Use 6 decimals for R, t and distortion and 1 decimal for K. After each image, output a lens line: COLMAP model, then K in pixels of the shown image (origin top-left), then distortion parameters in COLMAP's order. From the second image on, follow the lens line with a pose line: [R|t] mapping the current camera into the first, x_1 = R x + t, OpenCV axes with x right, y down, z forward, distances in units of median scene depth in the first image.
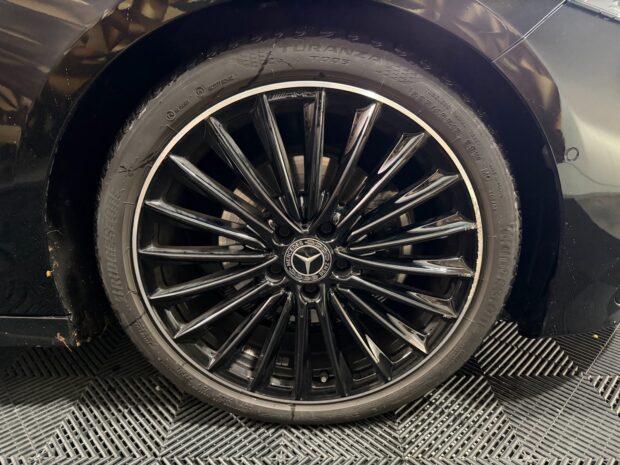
lens RADIAL K [[439.6, 0, 310.0], [0, 439.6, 232.5], [0, 0, 1]] dist [0.033959, -0.053499]
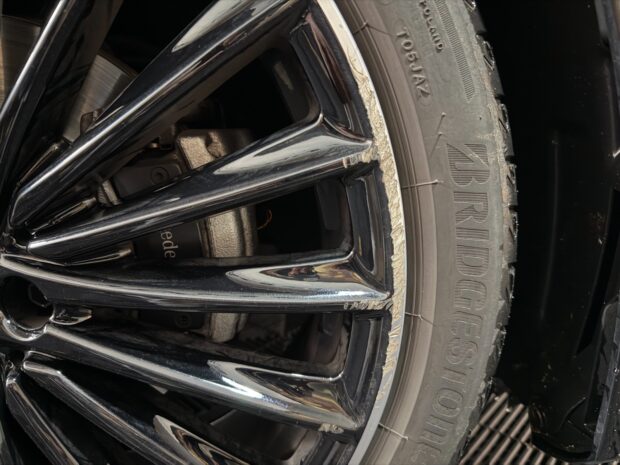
lens RADIAL K [[439.6, 0, 310.0], [0, 439.6, 232.5], [0, 0, 1]] dist [0.033959, -0.053499]
pose [[0.998630, -0.050941, 0.011961, 0.305373], [0.052016, 0.991295, -0.120948, 0.079152], [-0.005696, 0.121404, 0.992587, 0.646770]]
